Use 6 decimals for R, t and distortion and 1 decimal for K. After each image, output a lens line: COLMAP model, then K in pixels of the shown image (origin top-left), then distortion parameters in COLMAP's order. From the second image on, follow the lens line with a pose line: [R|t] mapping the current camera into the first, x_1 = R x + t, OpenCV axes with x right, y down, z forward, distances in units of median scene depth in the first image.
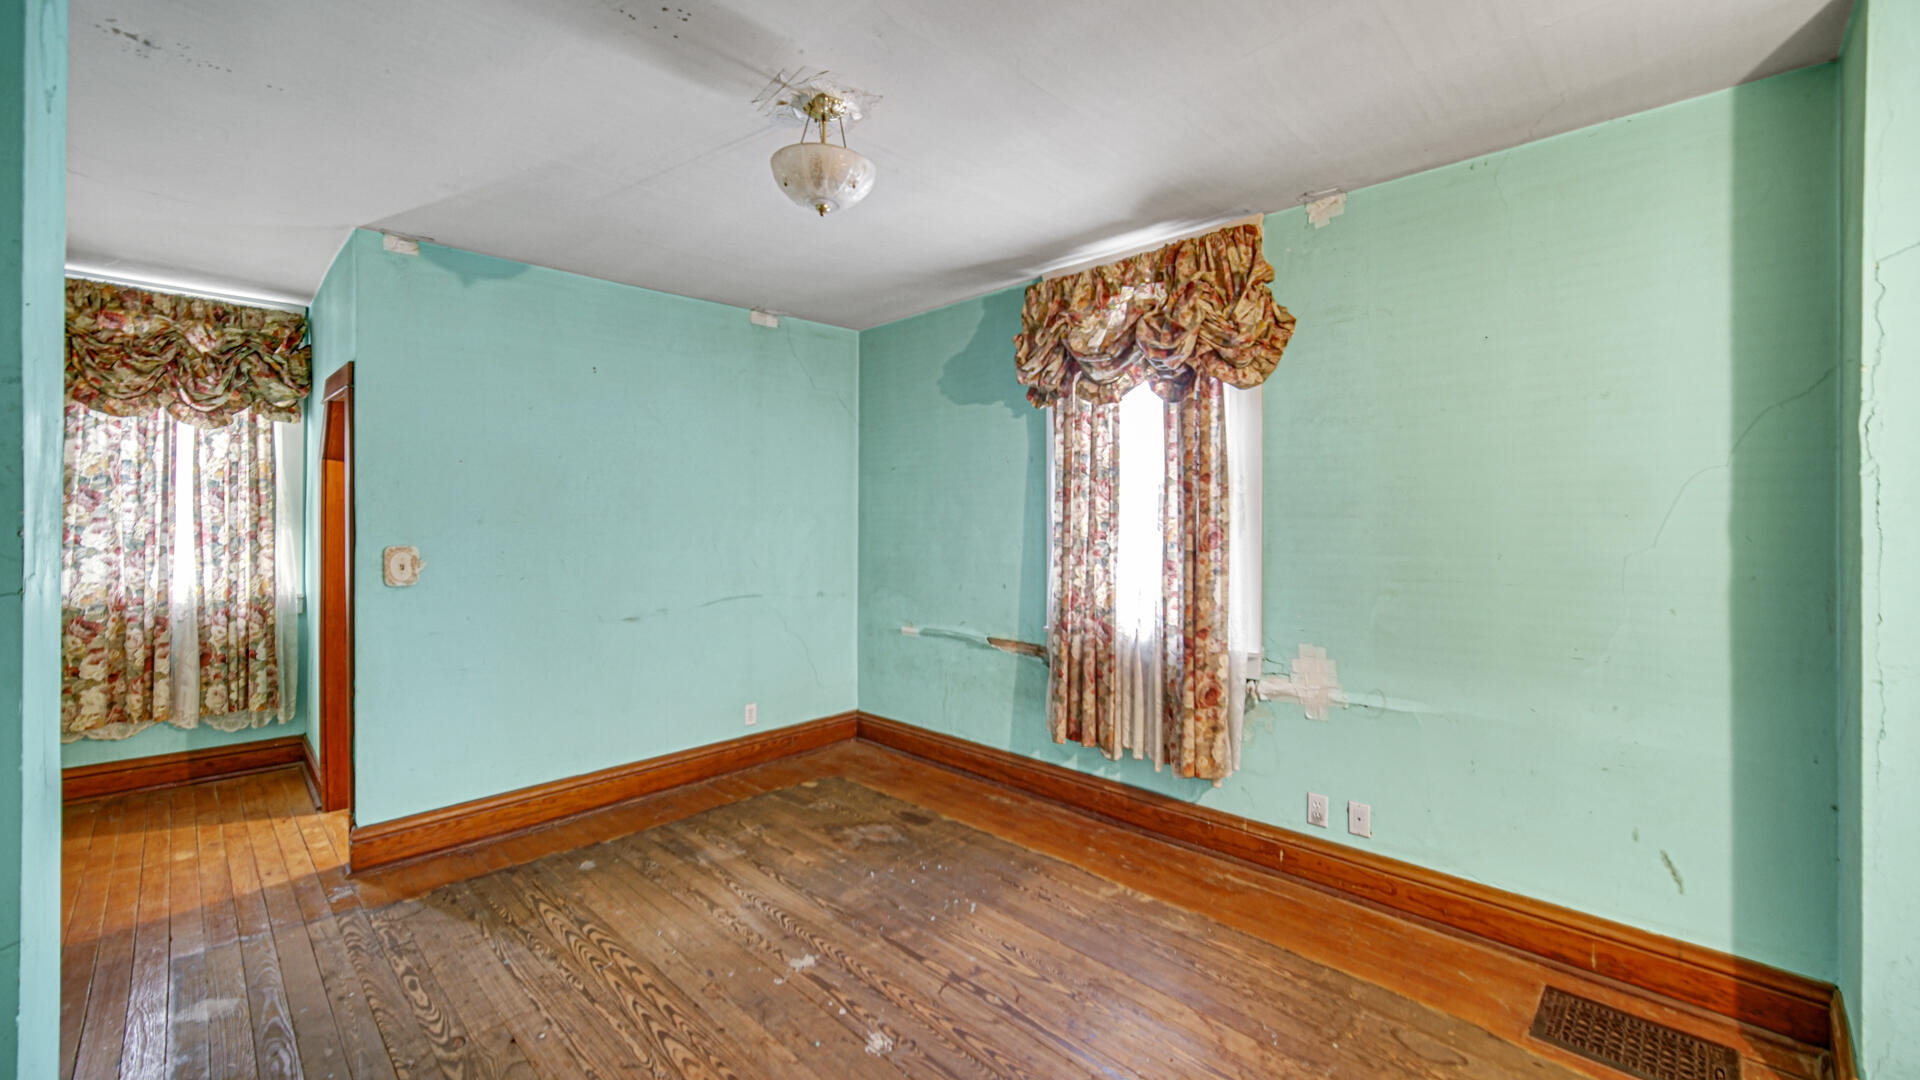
lens RADIAL K [[773.7, 0, 947.9], [0, 773.7, 535.4], [0, 0, 1]] dist [-0.001307, -0.000049]
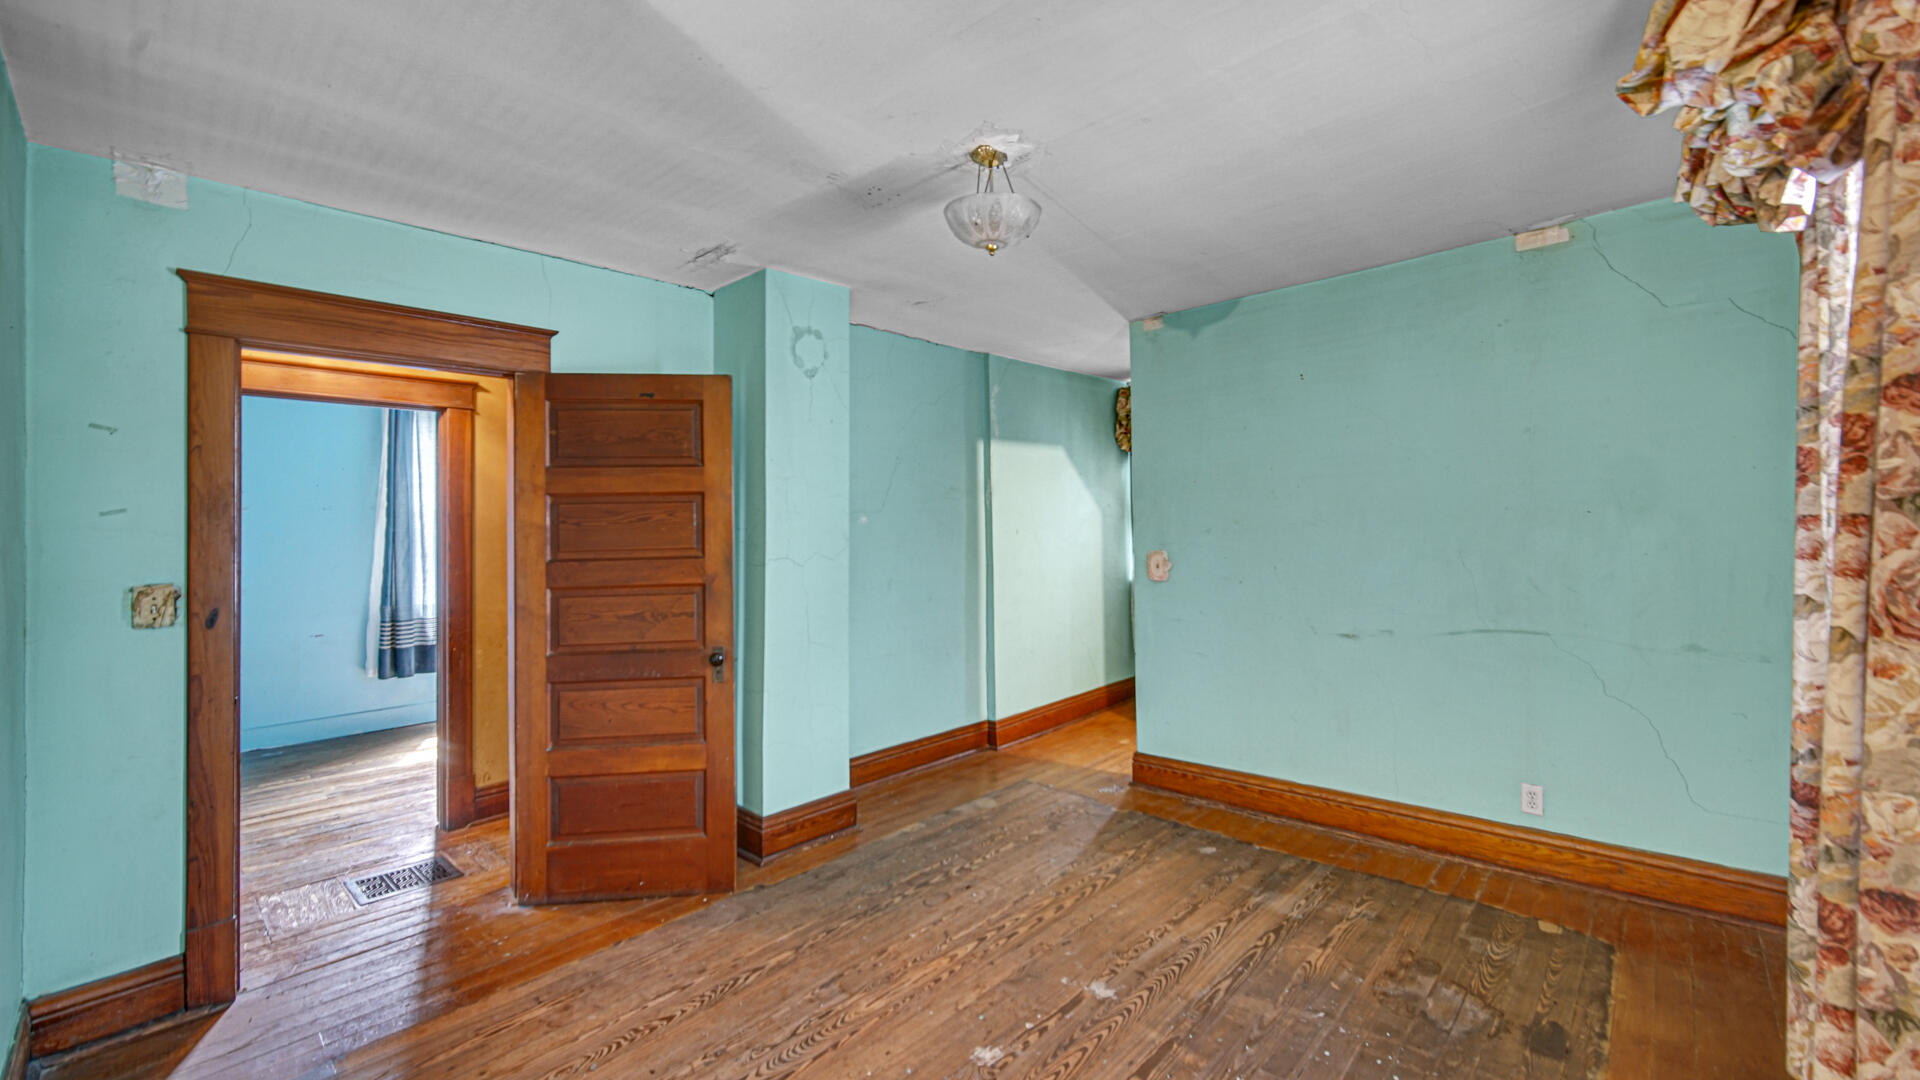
lens RADIAL K [[773.7, 0, 947.9], [0, 773.7, 535.4], [0, 0, 1]] dist [-0.001307, -0.000049]
pose [[0.021197, 0.004720, -0.999764, 0.605397], [-0.001978, 0.999987, 0.004679, -0.018360], [0.999773, 0.001878, 0.021206, 0.611690]]
